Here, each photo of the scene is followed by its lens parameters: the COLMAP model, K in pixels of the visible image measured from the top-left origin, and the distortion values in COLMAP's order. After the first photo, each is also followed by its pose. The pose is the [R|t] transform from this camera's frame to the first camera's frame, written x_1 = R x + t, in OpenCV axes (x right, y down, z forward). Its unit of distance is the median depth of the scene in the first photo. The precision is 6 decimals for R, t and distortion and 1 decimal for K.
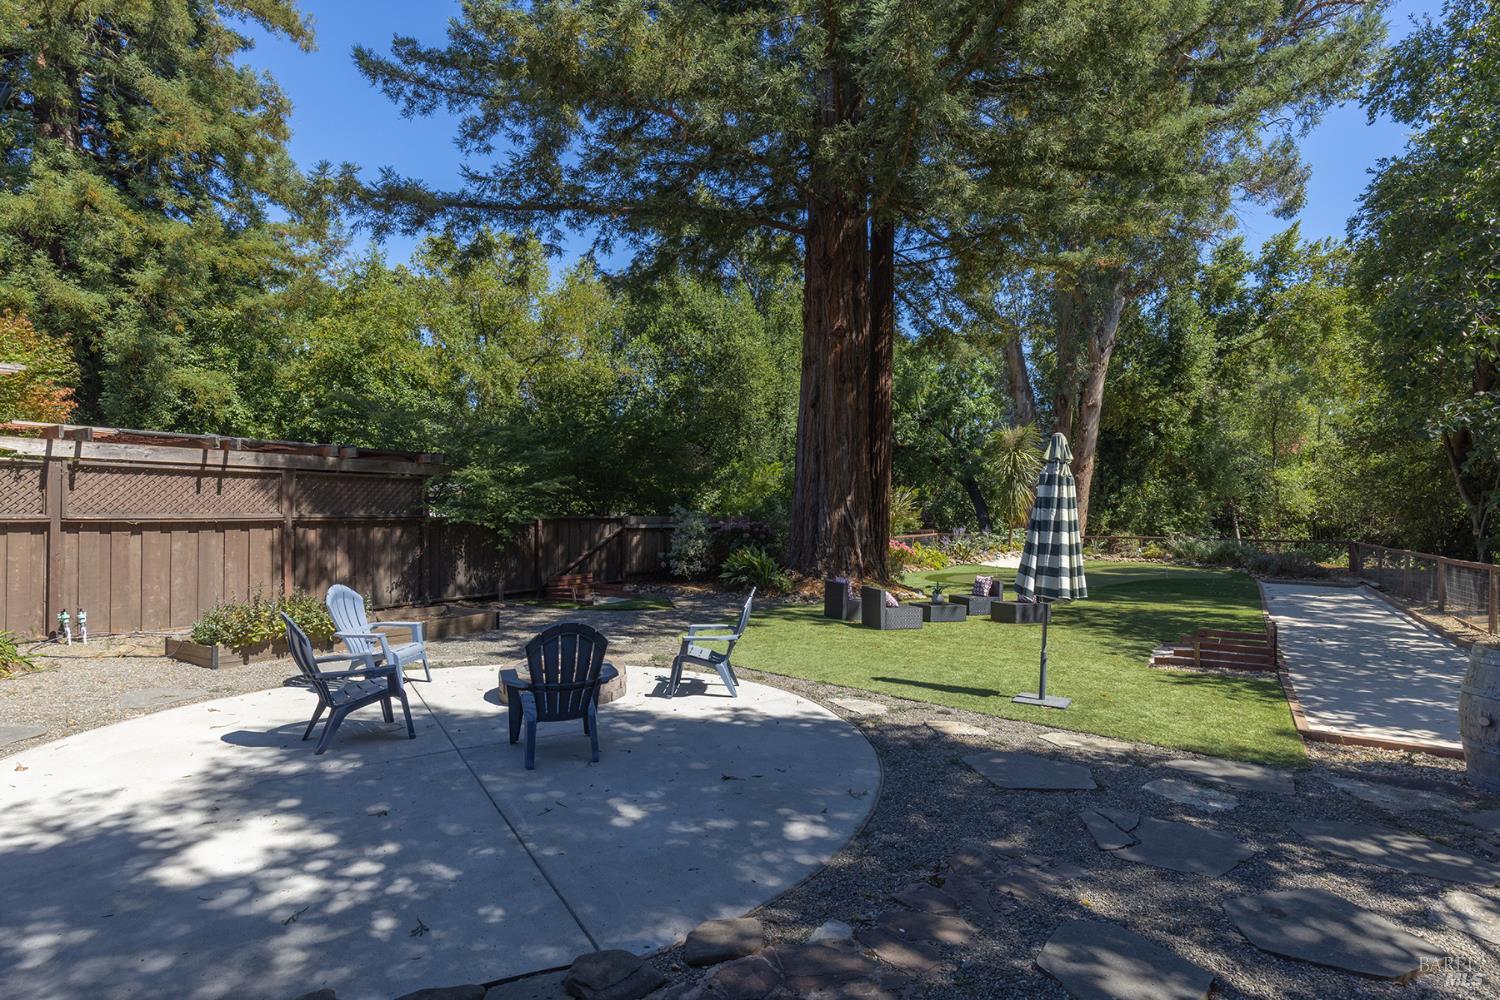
lens RADIAL K [[745.4, 0, 753.0], [0, 745.4, 511.5], [0, 0, 1]] dist [0.001179, 0.000867]
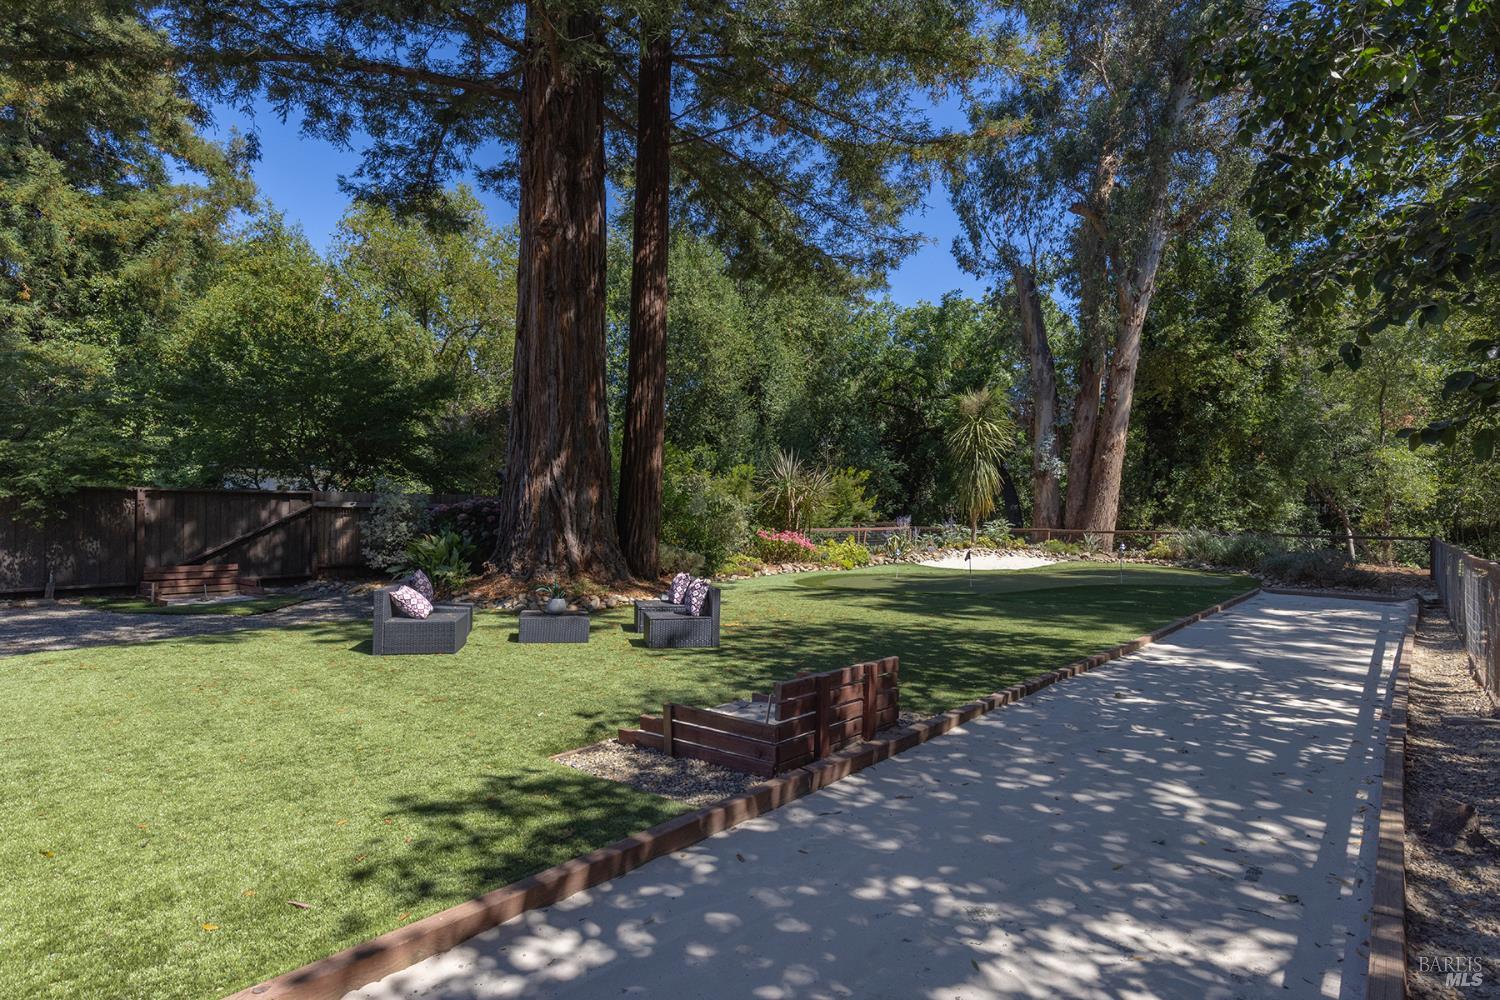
lens RADIAL K [[789.7, 0, 748.9], [0, 789.7, 506.8], [0, 0, 1]] dist [-0.003171, -0.000625]
pose [[0.991926, 0.002397, -0.126797, 0.163587], [-0.003070, 0.999982, -0.005105, 0.011257], [0.126782, 0.005453, 0.991916, 0.112031]]
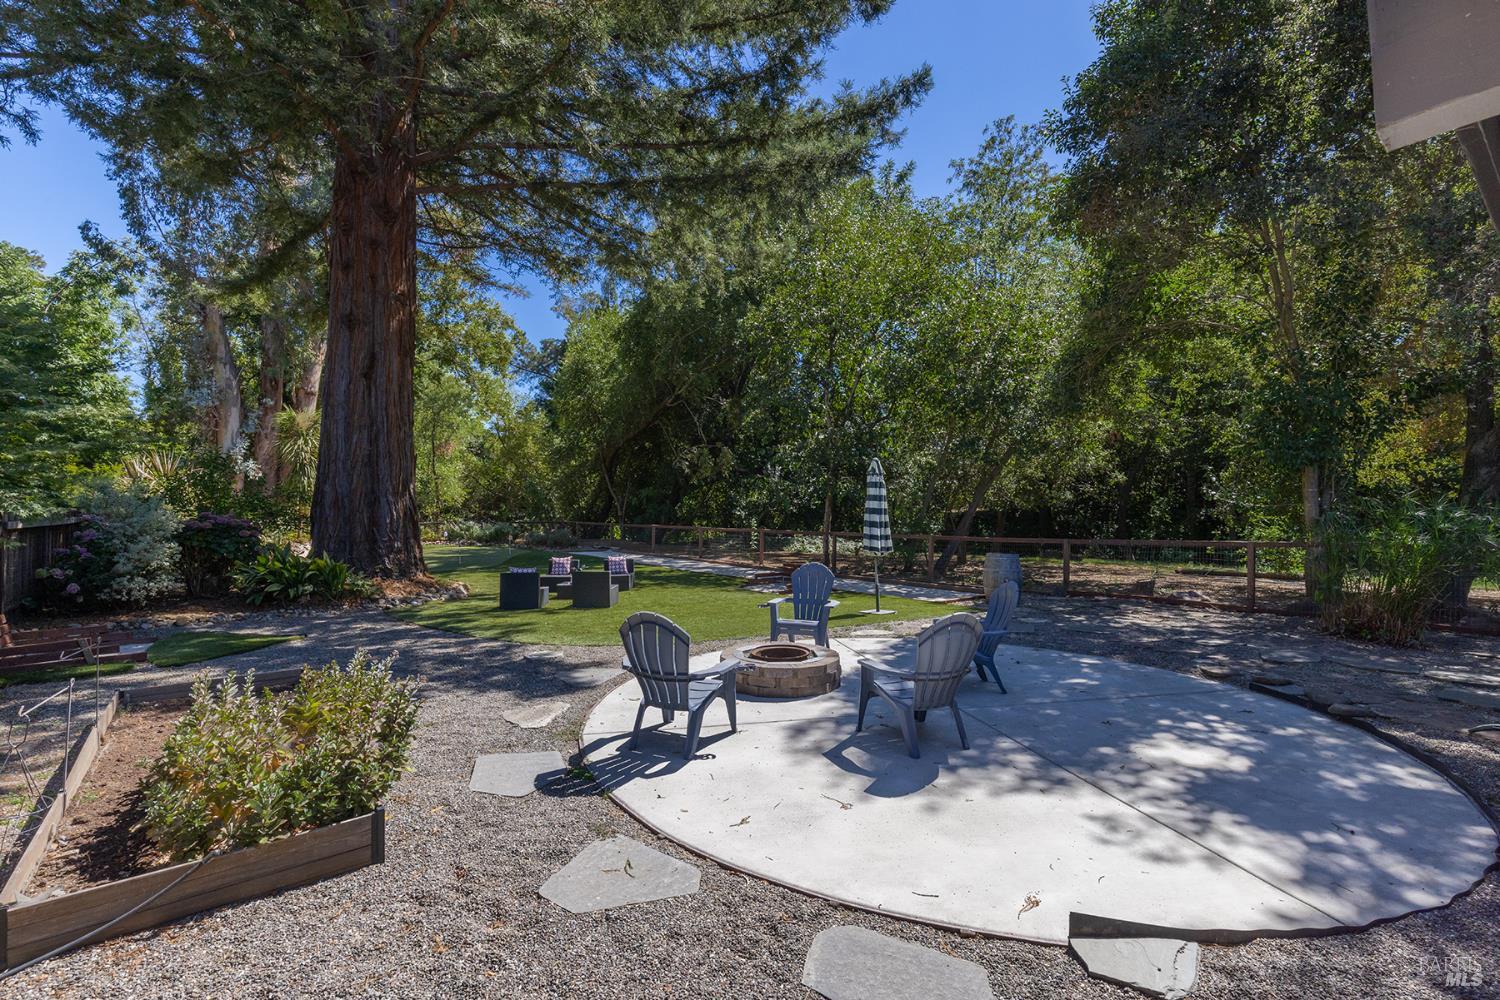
lens RADIAL K [[700.4, 0, 750.0], [0, 700.4, 500.0], [0, 0, 1]] dist [0.001506, -0.000326]
pose [[0.319264, -0.002645, 0.947662, -0.228347], [-0.005923, 0.999971, 0.004787, -0.002697], [-0.947647, -0.007141, 0.319239, 0.142611]]
